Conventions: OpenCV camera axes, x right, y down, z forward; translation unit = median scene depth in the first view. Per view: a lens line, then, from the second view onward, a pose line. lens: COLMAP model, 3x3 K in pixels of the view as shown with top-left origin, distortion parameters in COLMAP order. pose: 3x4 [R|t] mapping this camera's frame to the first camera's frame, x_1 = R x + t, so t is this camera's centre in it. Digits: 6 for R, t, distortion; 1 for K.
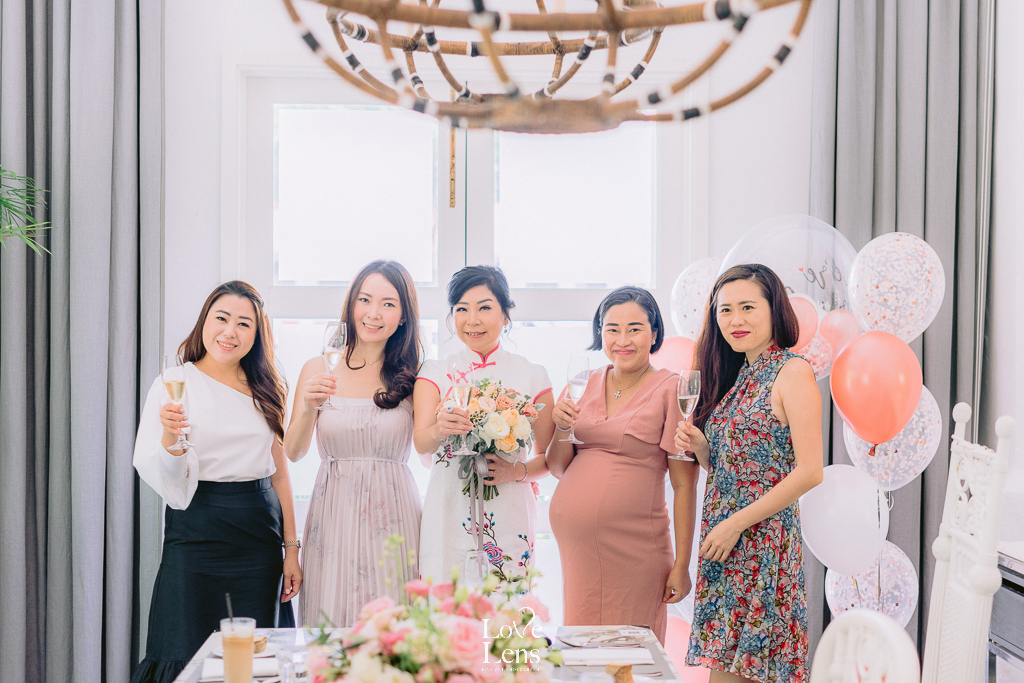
lens RADIAL K [[1468.2, 0, 547.1], [0, 1468.2, 340.9], [0, 0, 1]] dist [0.018118, -0.024681]
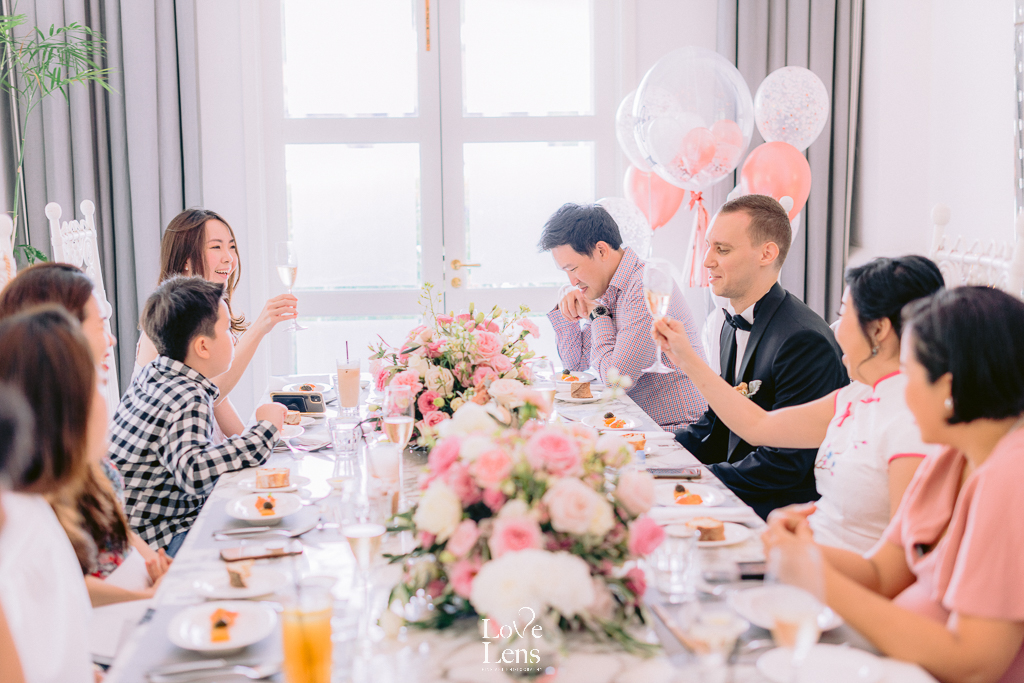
lens RADIAL K [[1468.2, 0, 547.1], [0, 1468.2, 340.9], [0, 0, 1]] dist [0.018118, -0.024681]
pose [[0.997814, -0.027709, 0.059993, -0.072419], [0.021568, 0.994684, 0.100688, 0.046680], [-0.062464, -0.099174, 0.993108, -0.411836]]
